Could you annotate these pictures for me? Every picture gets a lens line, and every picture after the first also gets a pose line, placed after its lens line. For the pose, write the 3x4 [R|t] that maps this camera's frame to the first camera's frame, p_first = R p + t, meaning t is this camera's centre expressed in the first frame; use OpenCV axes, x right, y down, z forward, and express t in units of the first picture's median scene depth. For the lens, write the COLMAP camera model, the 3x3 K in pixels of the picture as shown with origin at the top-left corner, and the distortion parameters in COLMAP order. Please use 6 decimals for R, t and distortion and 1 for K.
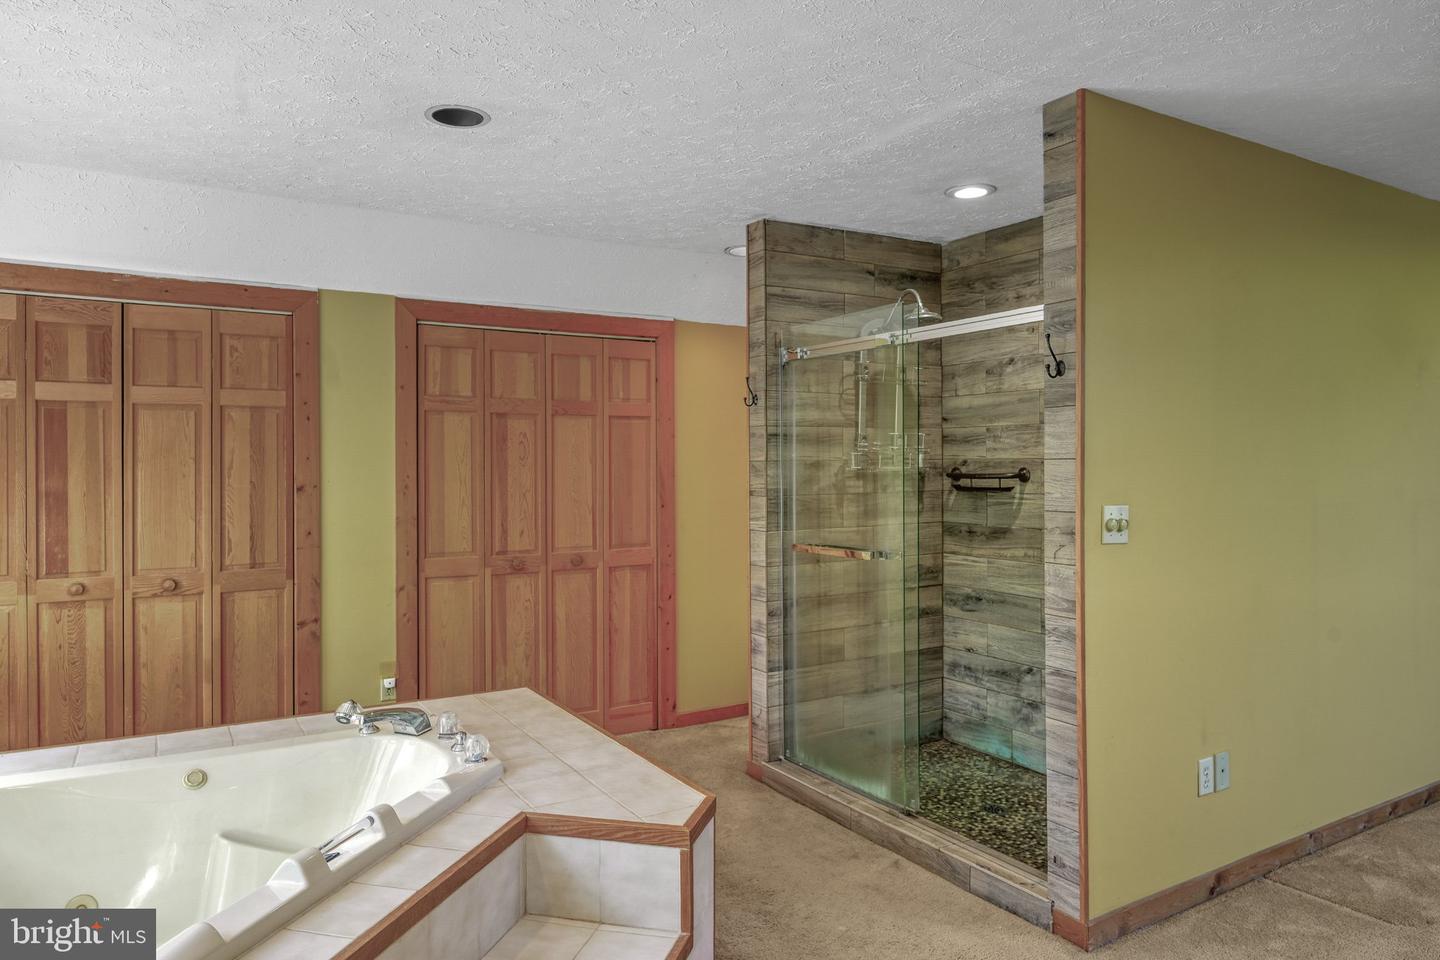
lens RADIAL K [[919.0, 0, 720.0], [0, 919.0, 480.0], [0, 0, 1]] dist [-0.000854, -0.000071]
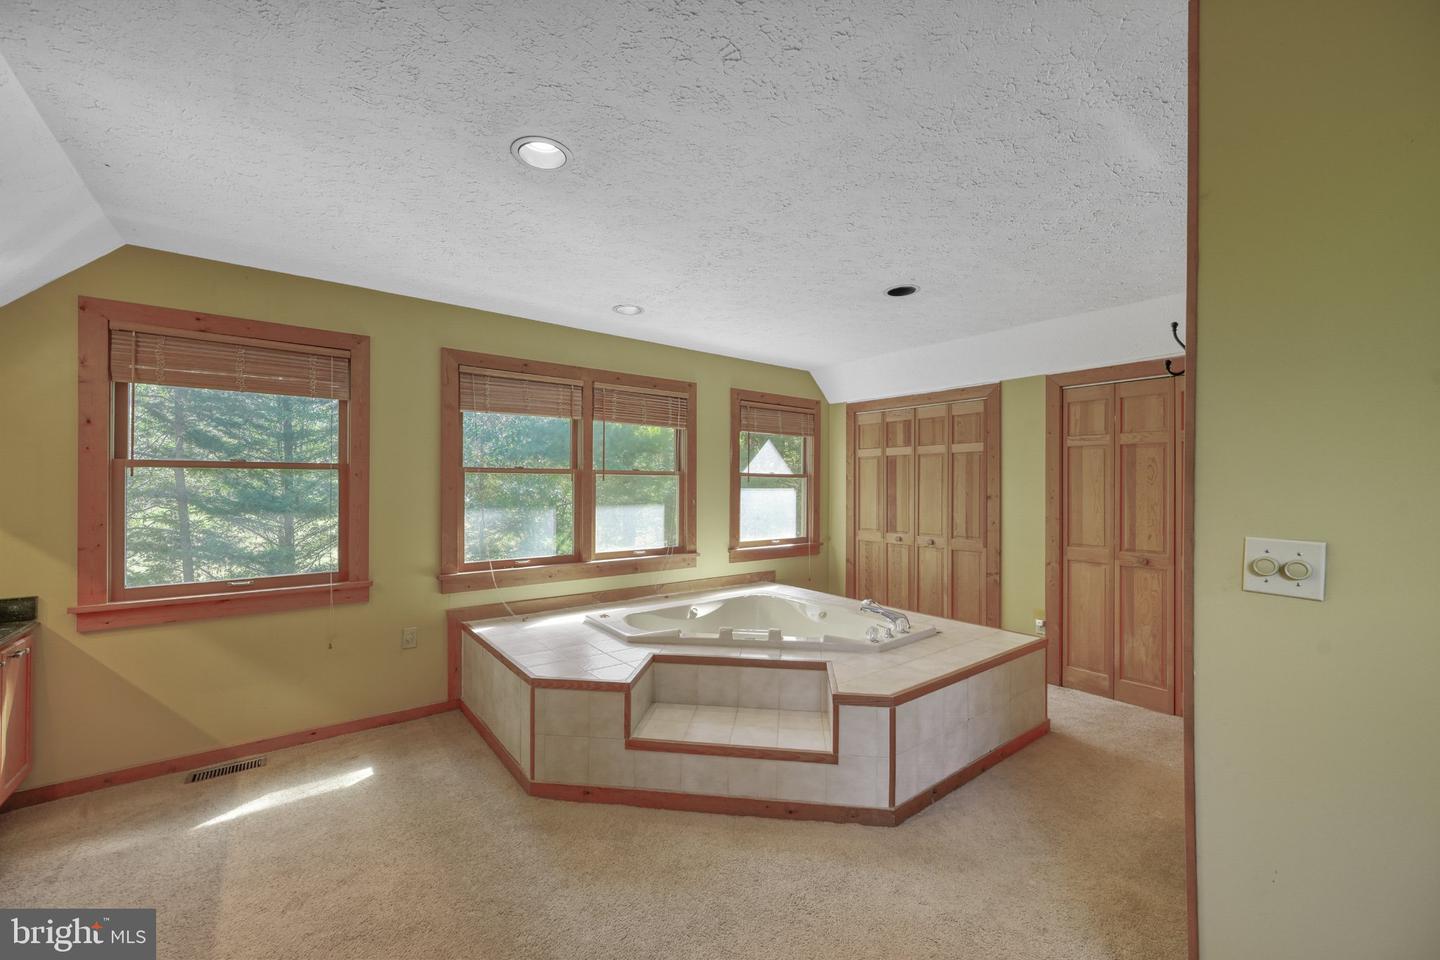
lens RADIAL K [[563.3, 0, 720.0], [0, 563.3, 480.0], [0, 0, 1]] dist [0.000262, 0.000021]
pose [[0.128678, -0.006457, -0.991665, 0.560290], [-0.015073, 0.999851, -0.008466, -0.006275], [0.991572, 0.016037, 0.128562, 0.359398]]
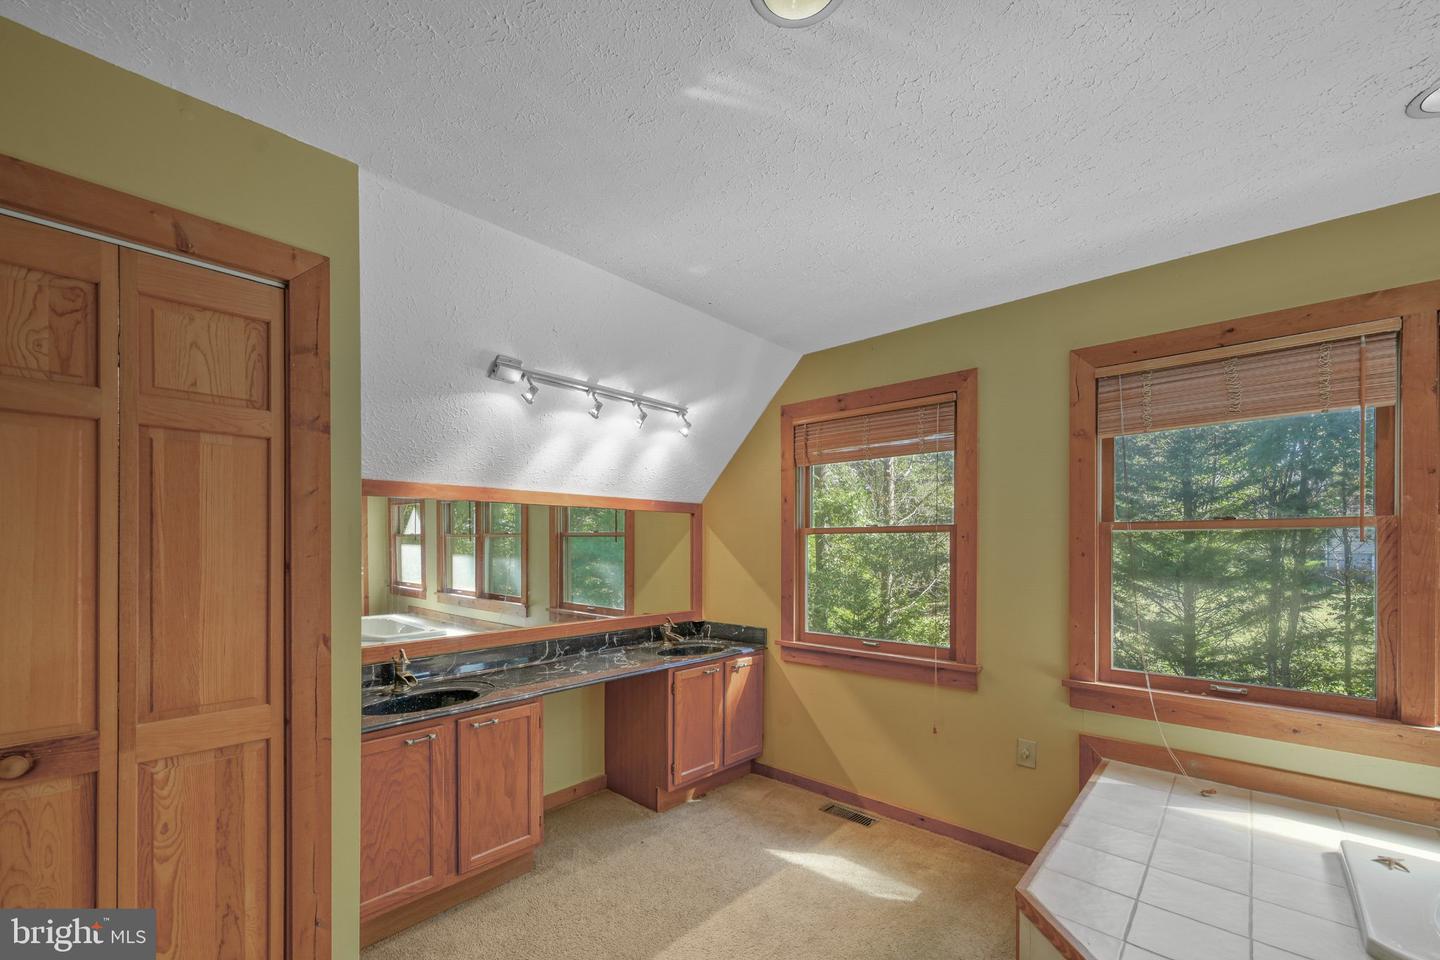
lens RADIAL K [[590.4, 0, 713.4], [0, 590.4, 550.7], [0, 0, 1]] dist [0.000494, 0.000109]
pose [[-0.956413, 0.000778, -0.292017, 0.194336], [-0.004583, 0.999833, 0.017672, -0.007614], [0.291982, 0.018240, -0.956250, 0.536913]]
